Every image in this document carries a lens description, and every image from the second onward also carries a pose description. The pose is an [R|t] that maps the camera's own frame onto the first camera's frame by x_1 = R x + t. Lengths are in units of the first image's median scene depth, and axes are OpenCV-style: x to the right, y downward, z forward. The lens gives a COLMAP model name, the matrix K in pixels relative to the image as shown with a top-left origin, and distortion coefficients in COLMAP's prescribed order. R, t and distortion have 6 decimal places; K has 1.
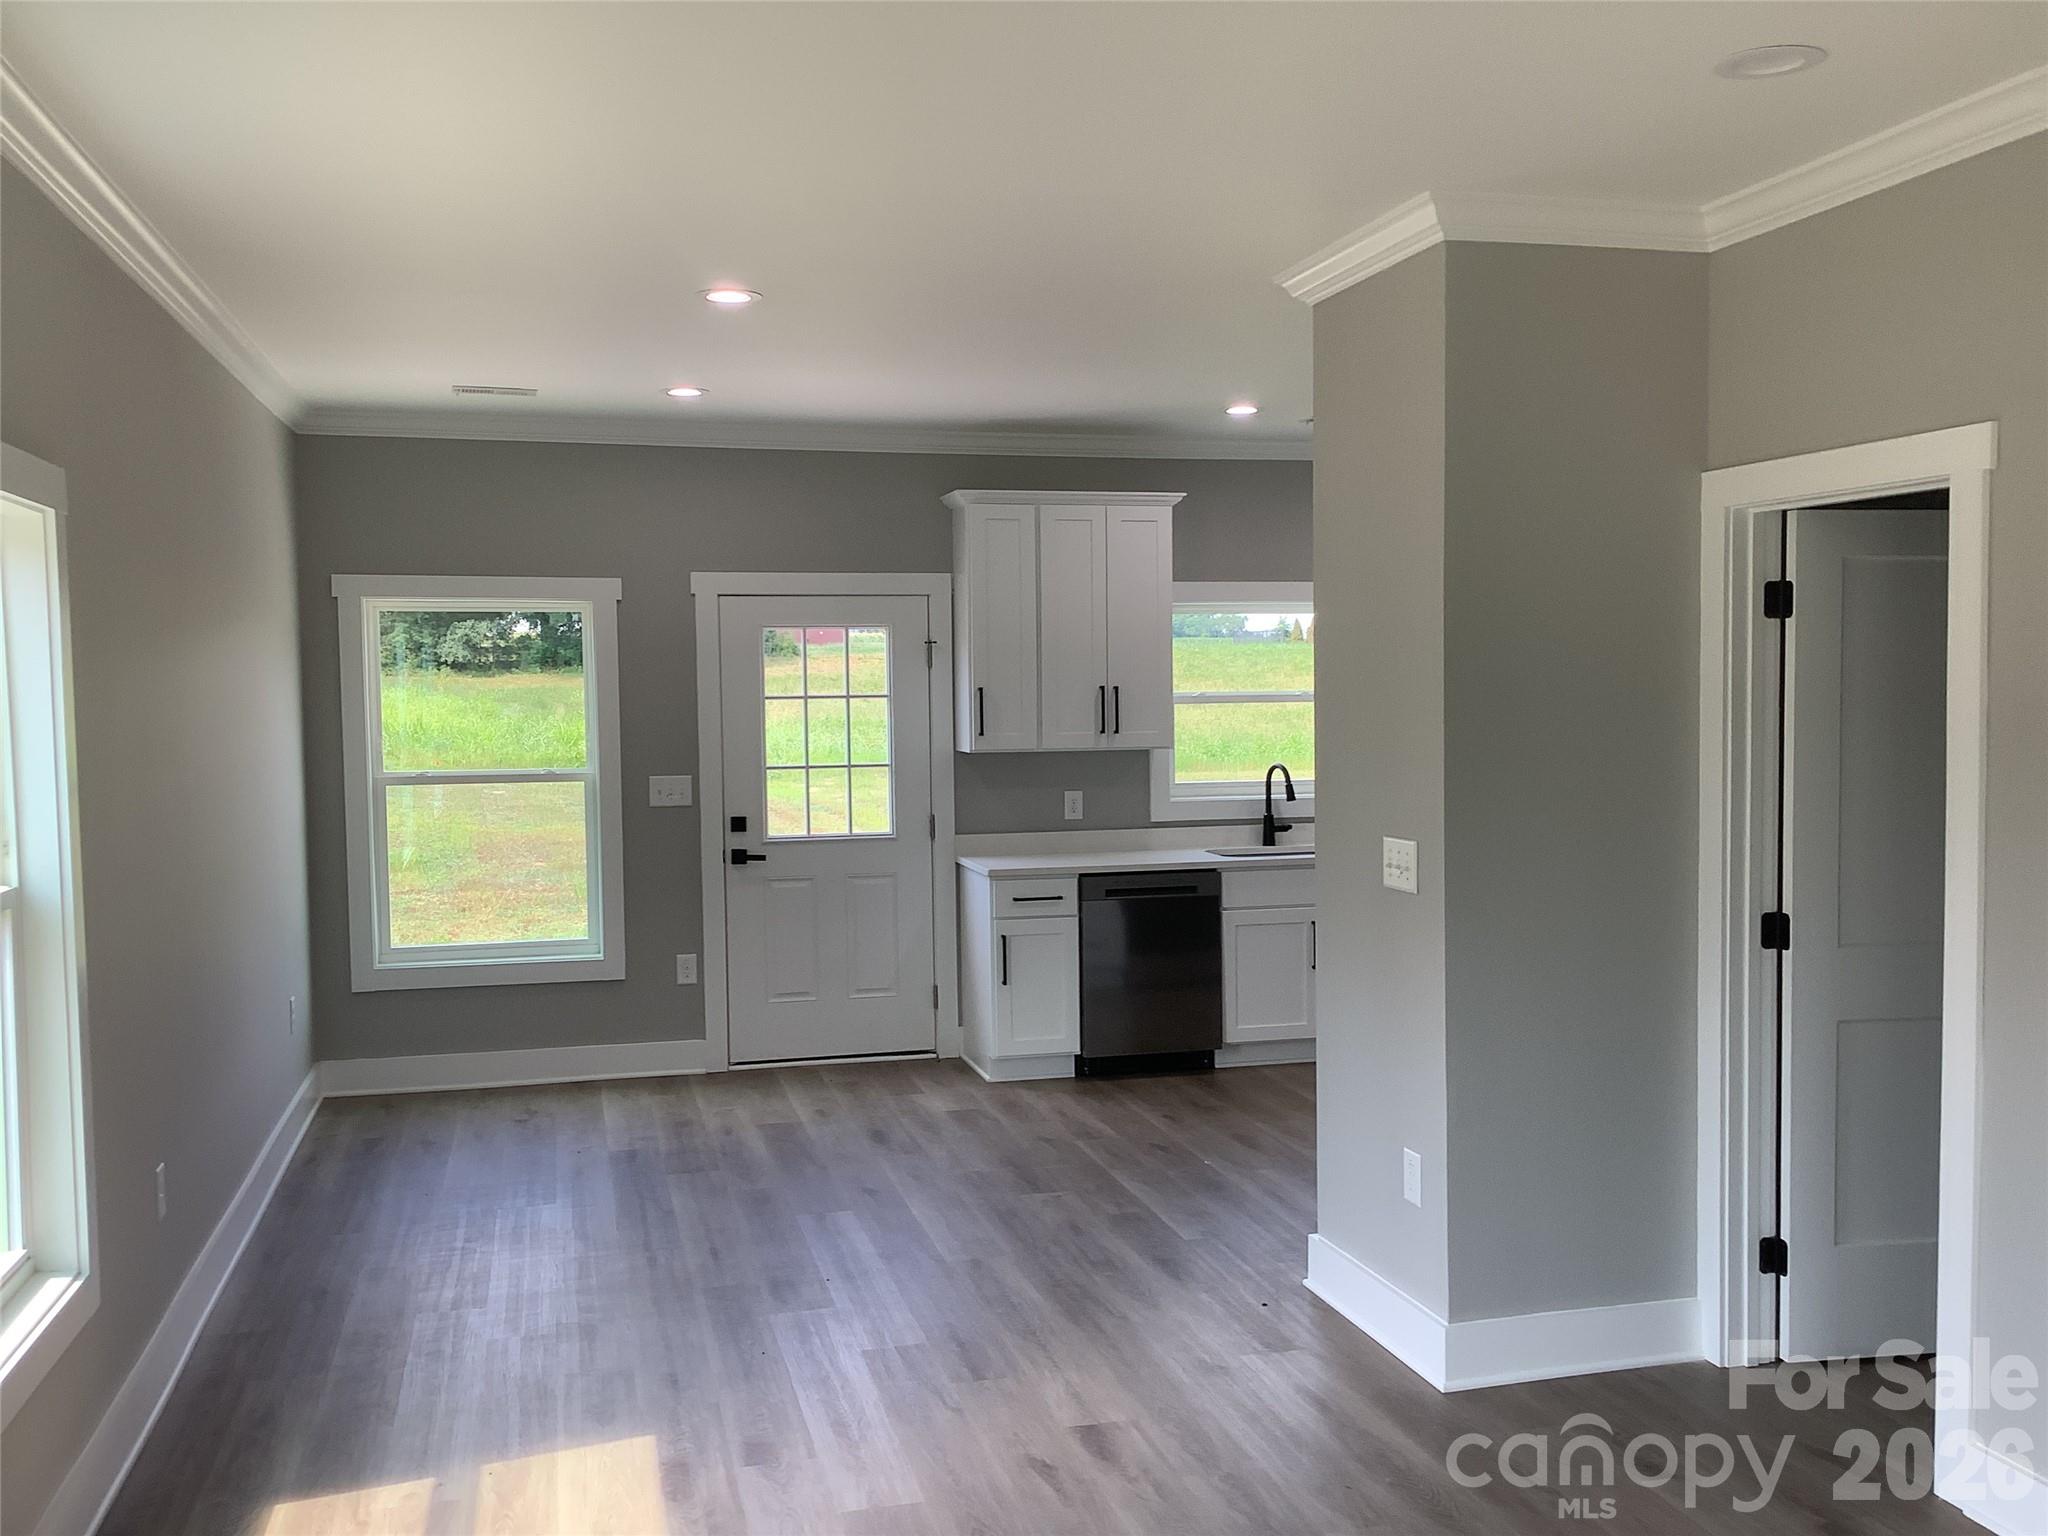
lens RADIAL K [[1848.0, 0, 1026.9], [0, 1848.0, 763.4], [0, 0, 1]] dist [0.020126, -0.008092]
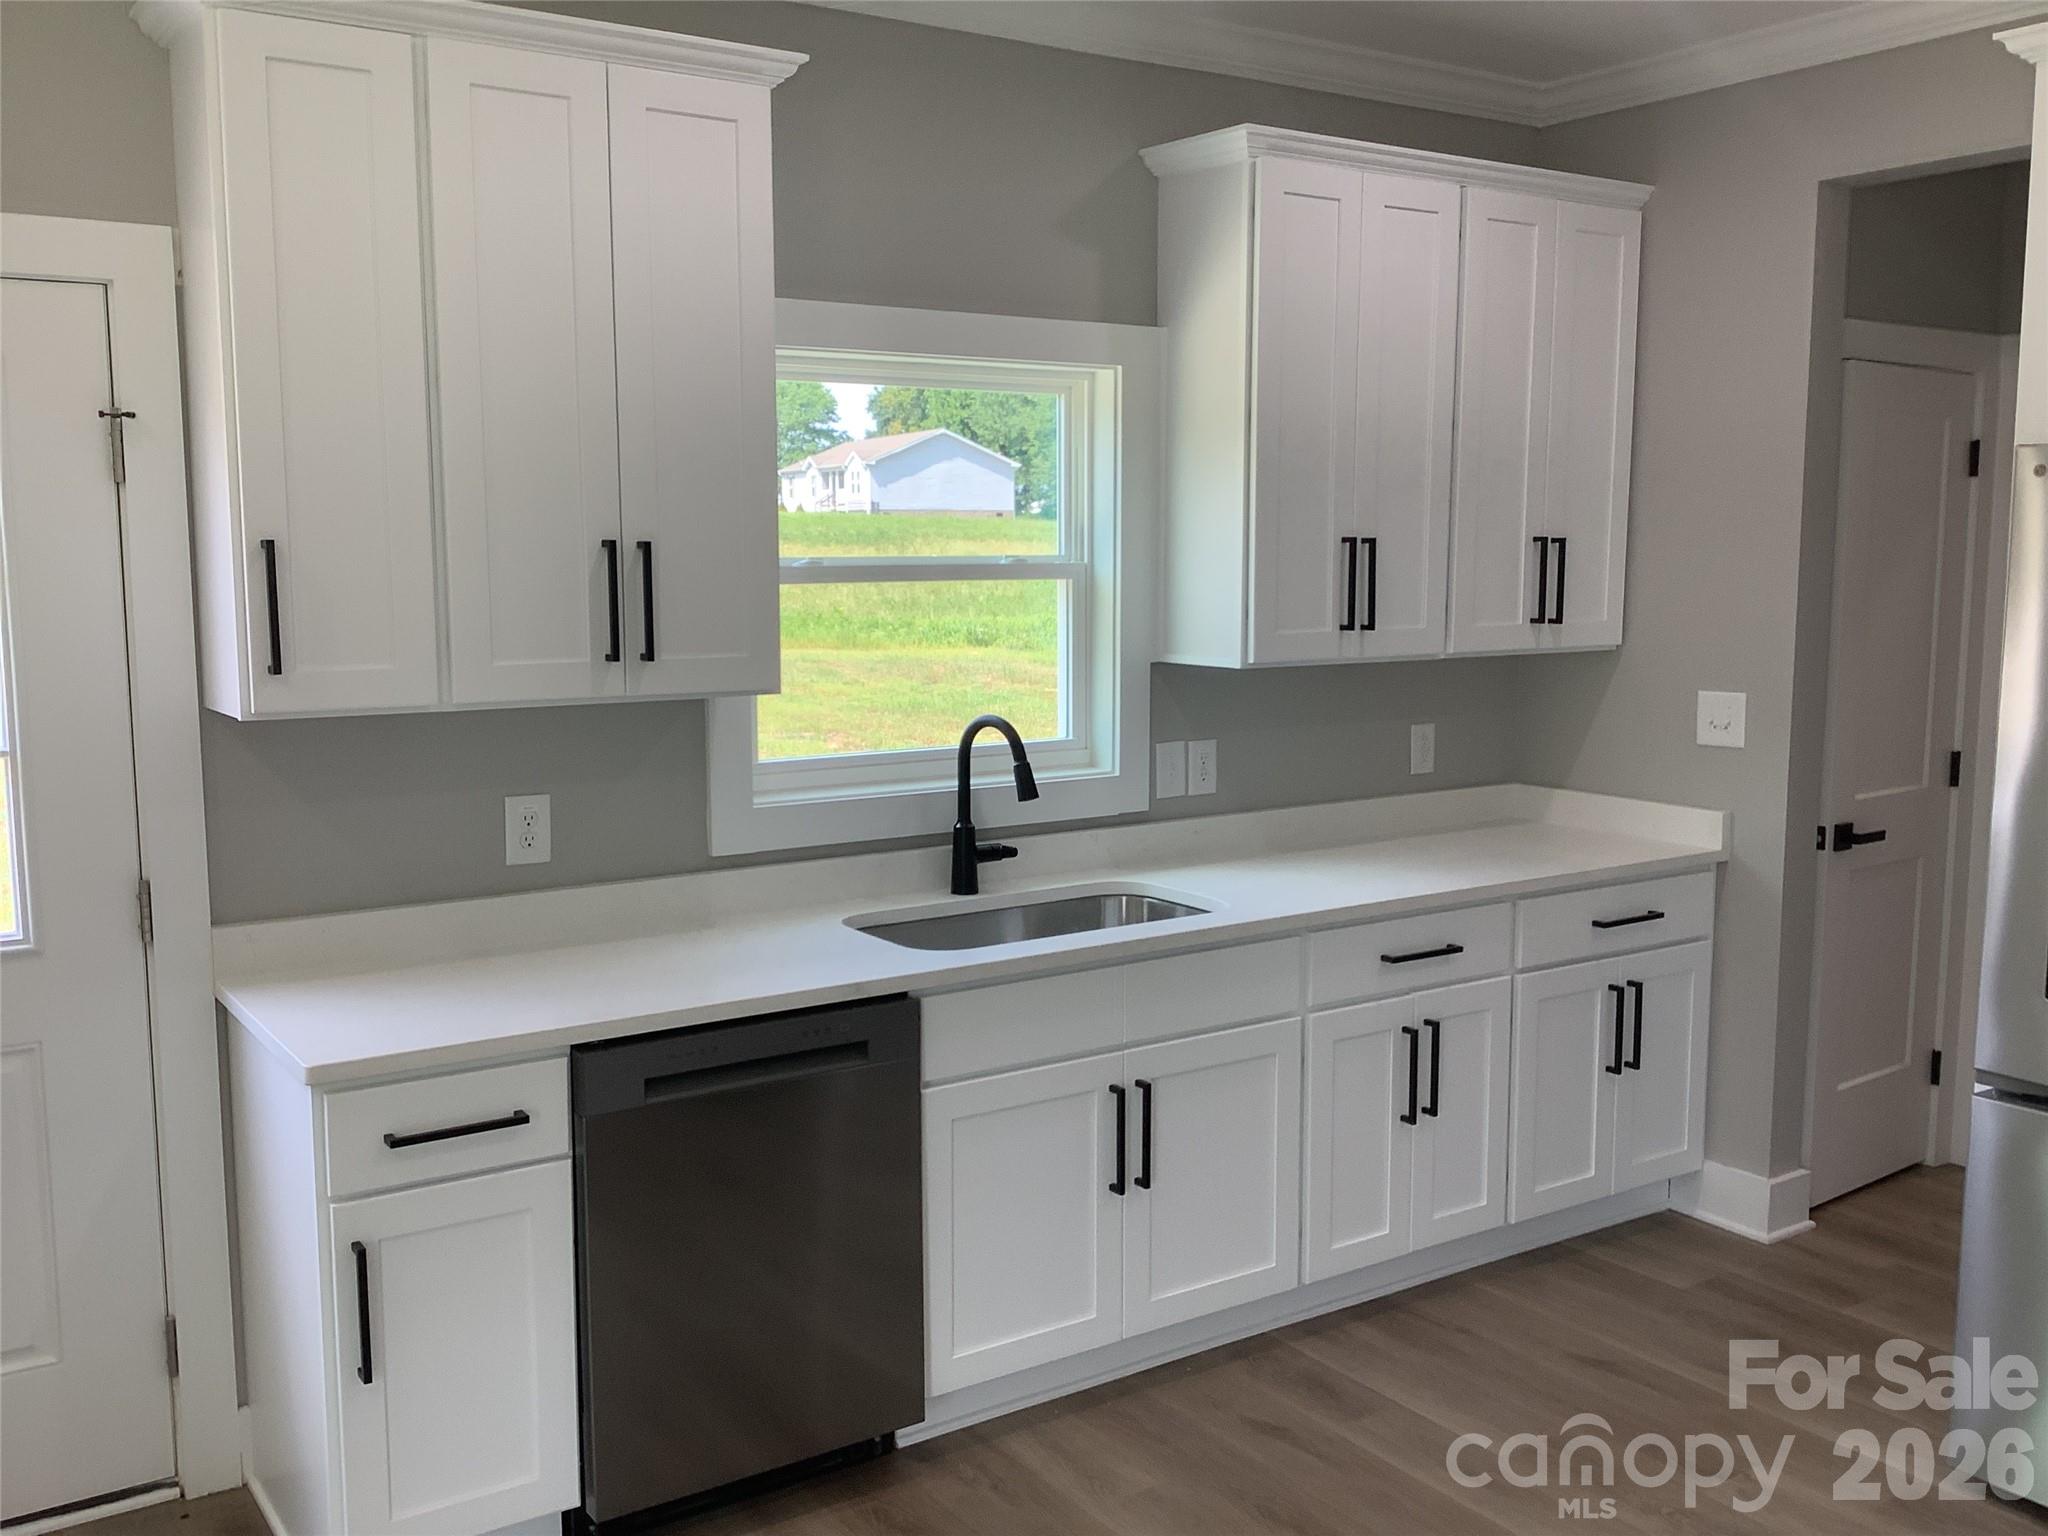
lens RADIAL K [[1848.0, 0, 1008.9], [0, 1848.0, 736.0], [0, 0, 1]] dist [0.020126, -0.008092]
pose [[0.941099, -0.029205, 0.336867, -0.011912], [0.006098, 0.997567, 0.069450, -0.026422], [-0.338076, -0.063305, 0.938987, 0.594312]]
